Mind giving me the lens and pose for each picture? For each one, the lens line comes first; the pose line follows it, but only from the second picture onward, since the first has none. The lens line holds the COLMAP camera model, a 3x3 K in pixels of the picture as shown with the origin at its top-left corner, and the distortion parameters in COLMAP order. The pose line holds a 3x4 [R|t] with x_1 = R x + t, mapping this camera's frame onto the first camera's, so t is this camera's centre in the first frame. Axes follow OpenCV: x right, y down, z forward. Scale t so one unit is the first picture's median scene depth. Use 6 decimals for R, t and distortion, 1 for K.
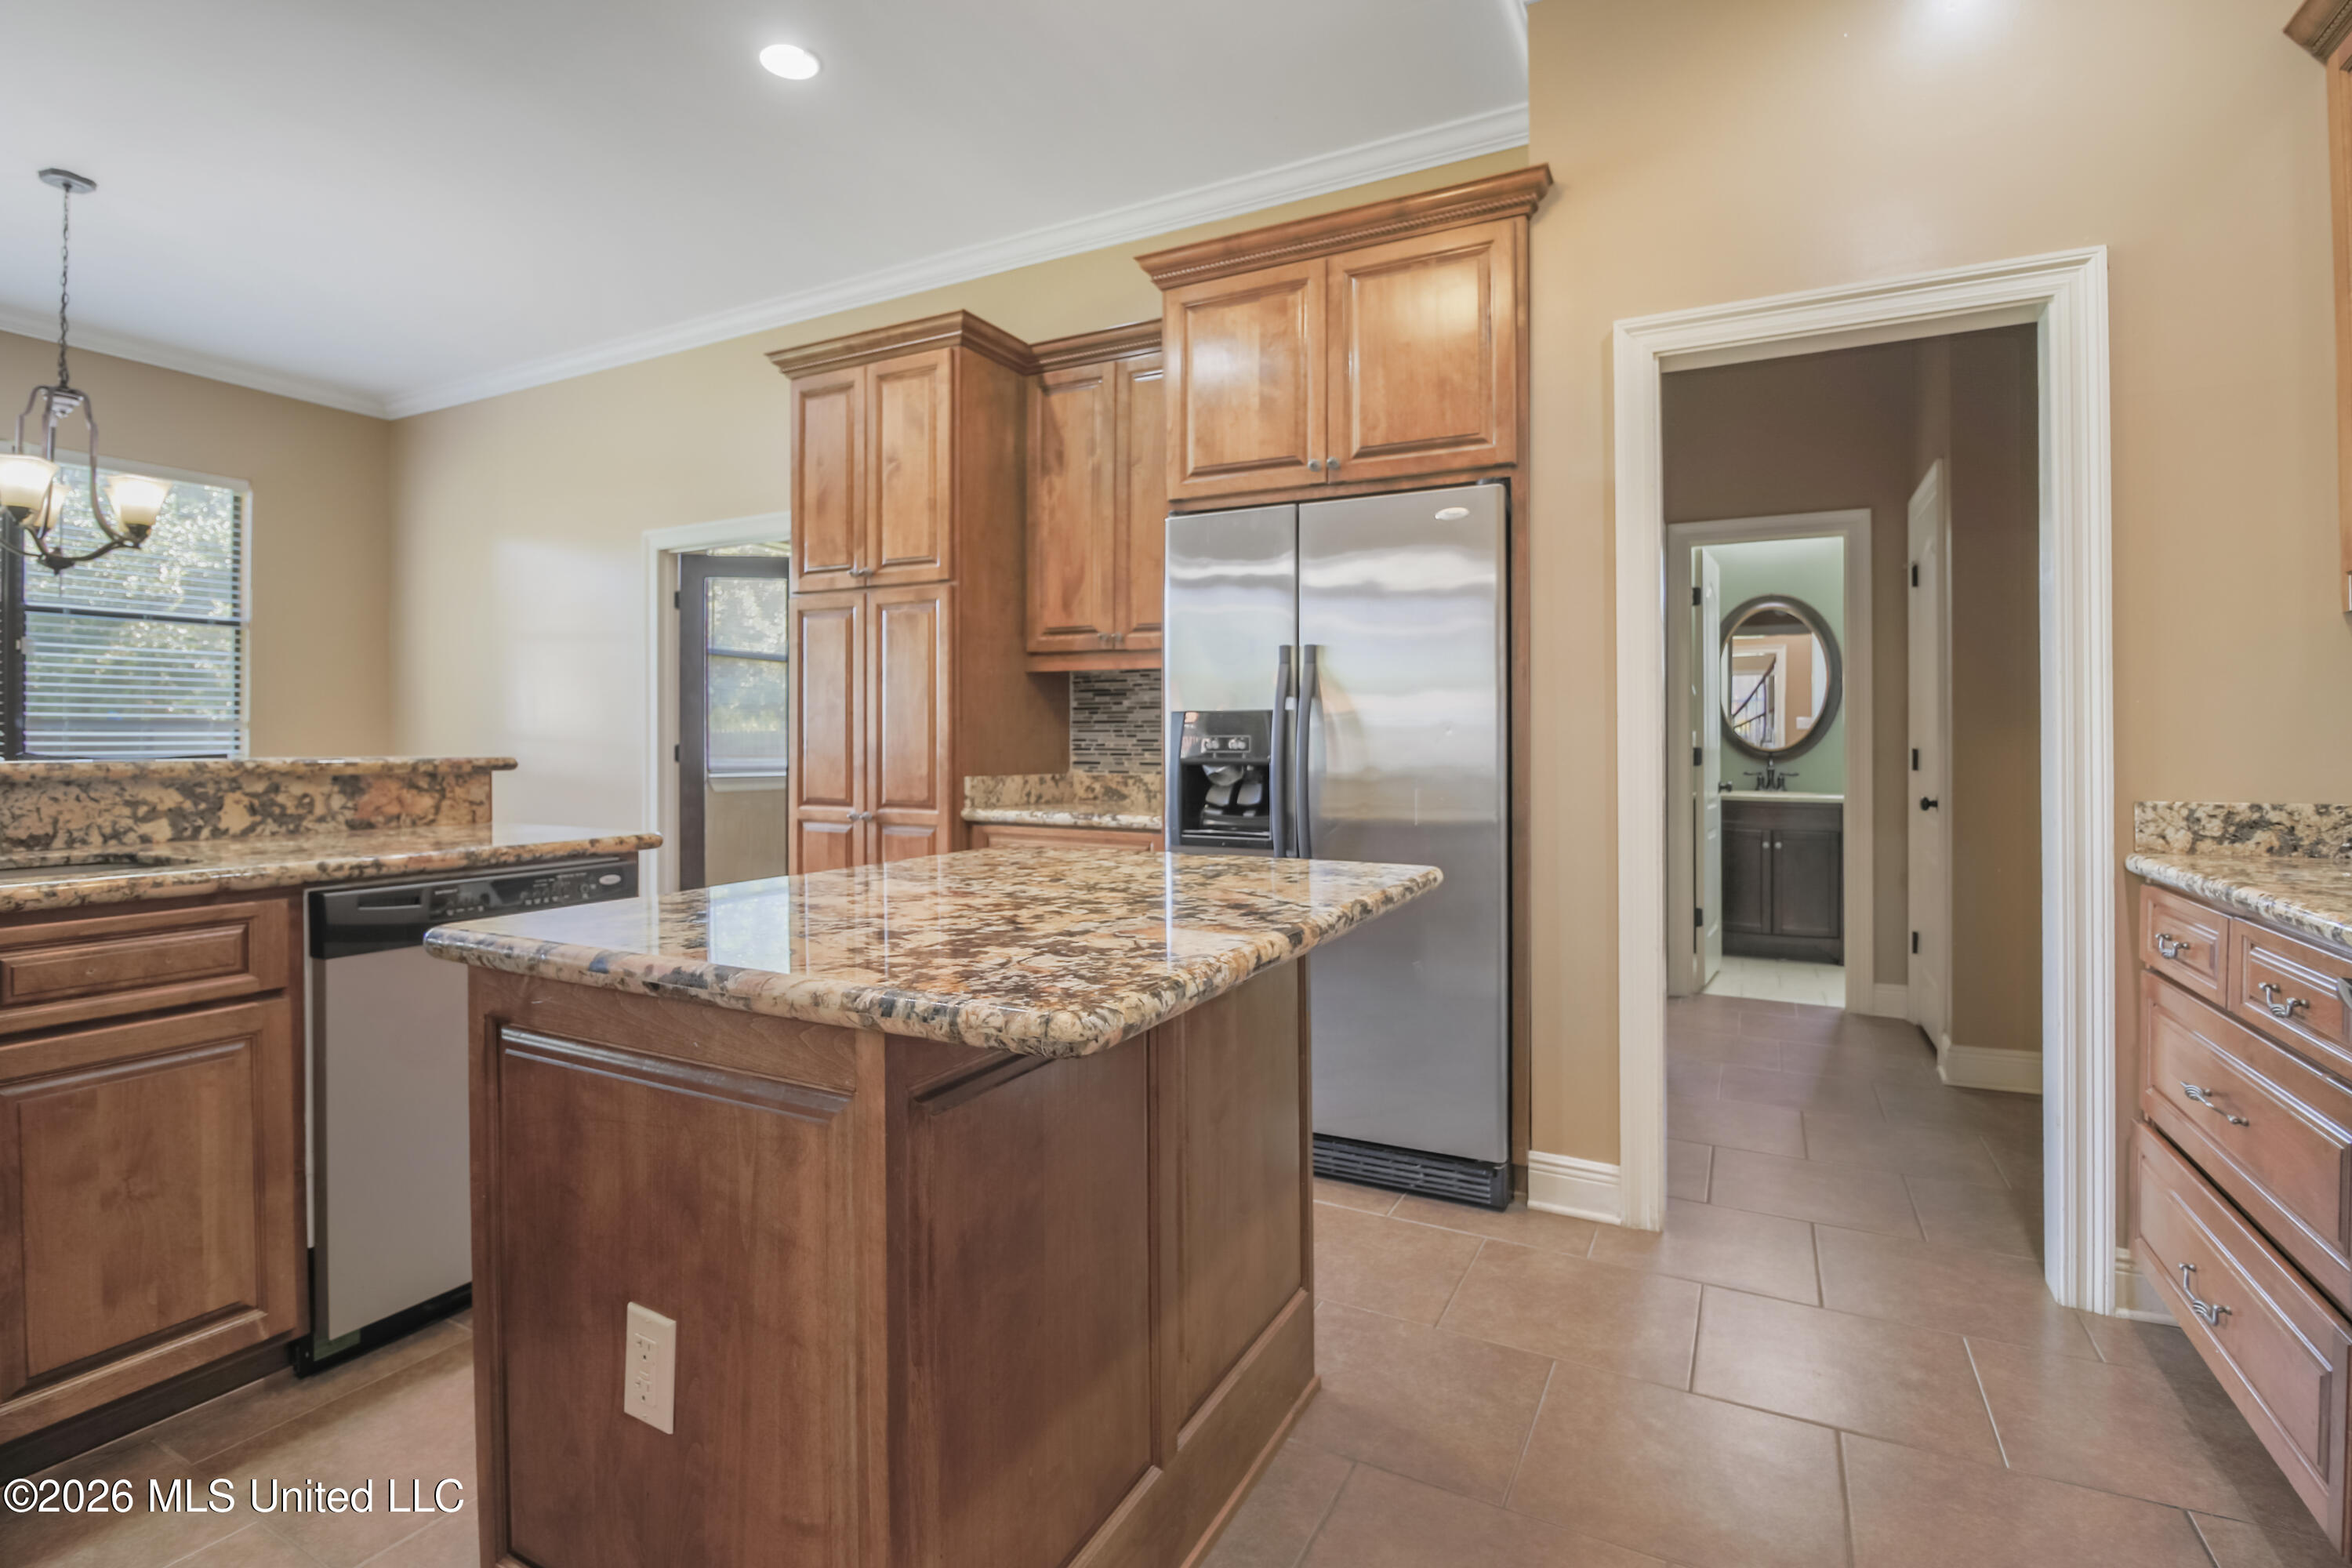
lens RADIAL K [[1092.6, 0, 1174.6], [0, 1092.6, 758.9], [0, 0, 1]] dist [-0.017510, -0.000410]
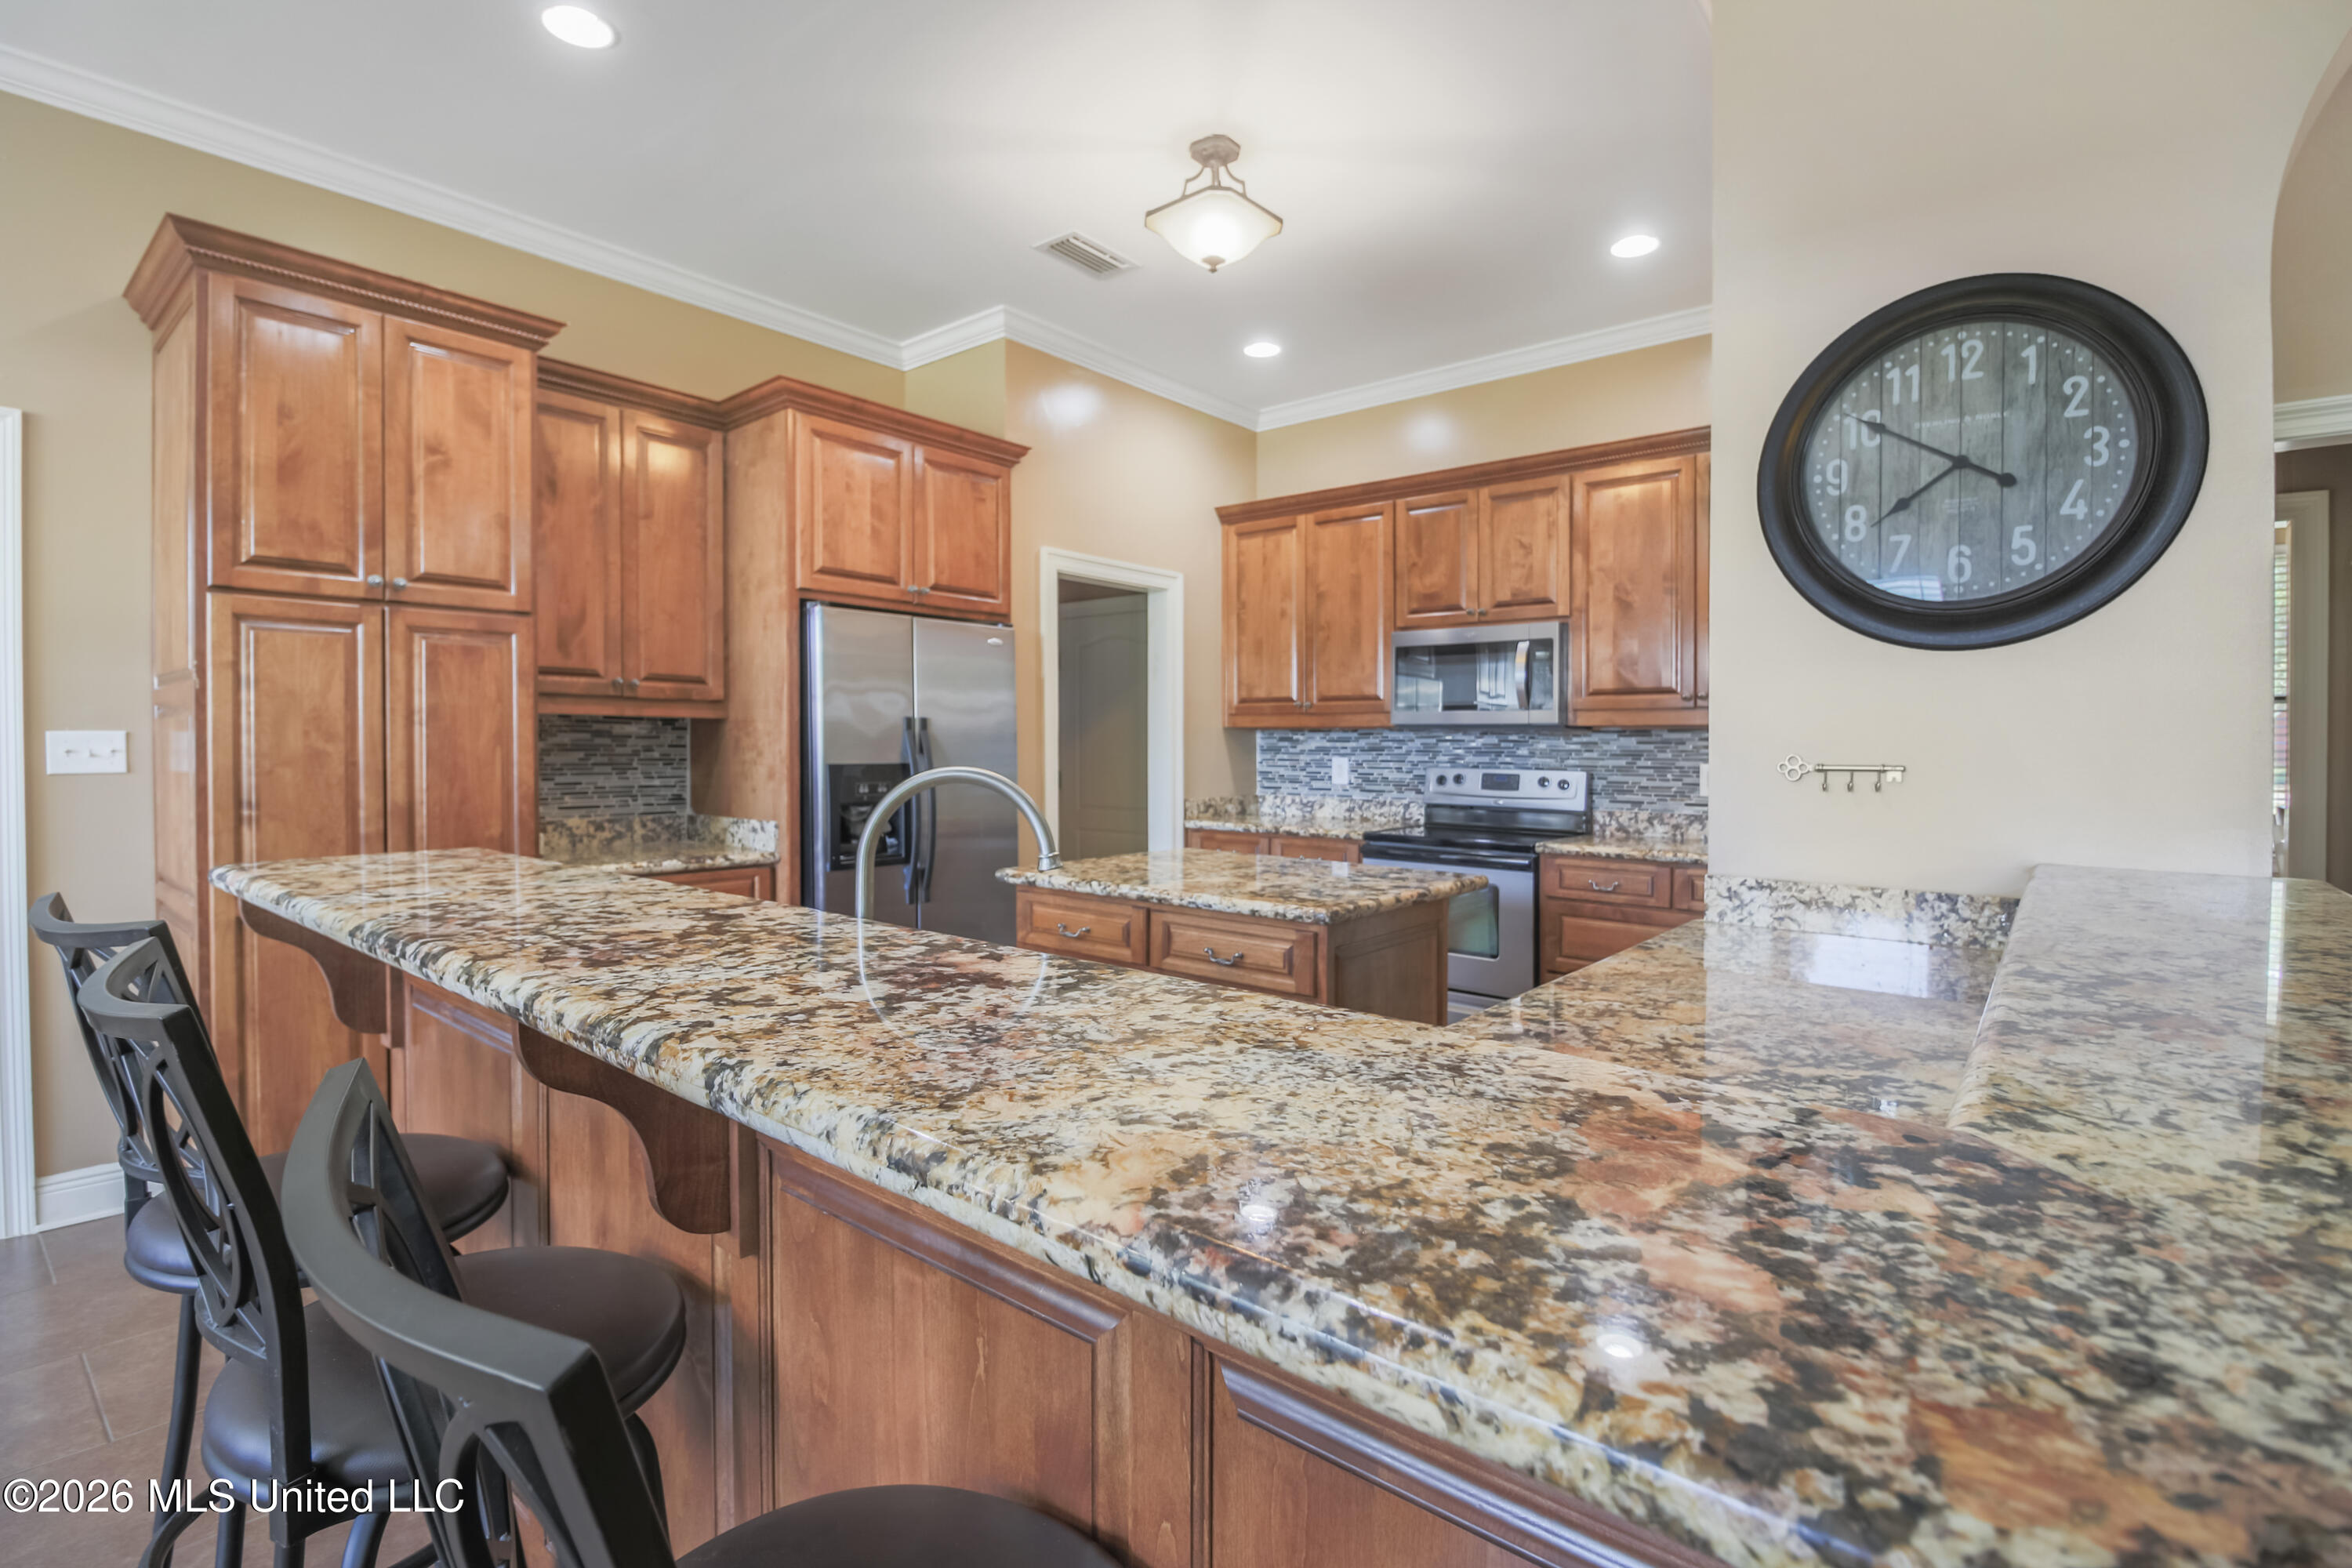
lens RADIAL K [[1092.6, 0, 1178.5], [0, 1092.6, 765.3], [0, 0, 1]] dist [-0.017510, -0.000410]
pose [[0.208585, -0.019986, 0.977800, -0.952750], [0.006180, 0.999798, 0.019118, -0.053676], [-0.977985, 0.002056, 0.208667, 0.299711]]
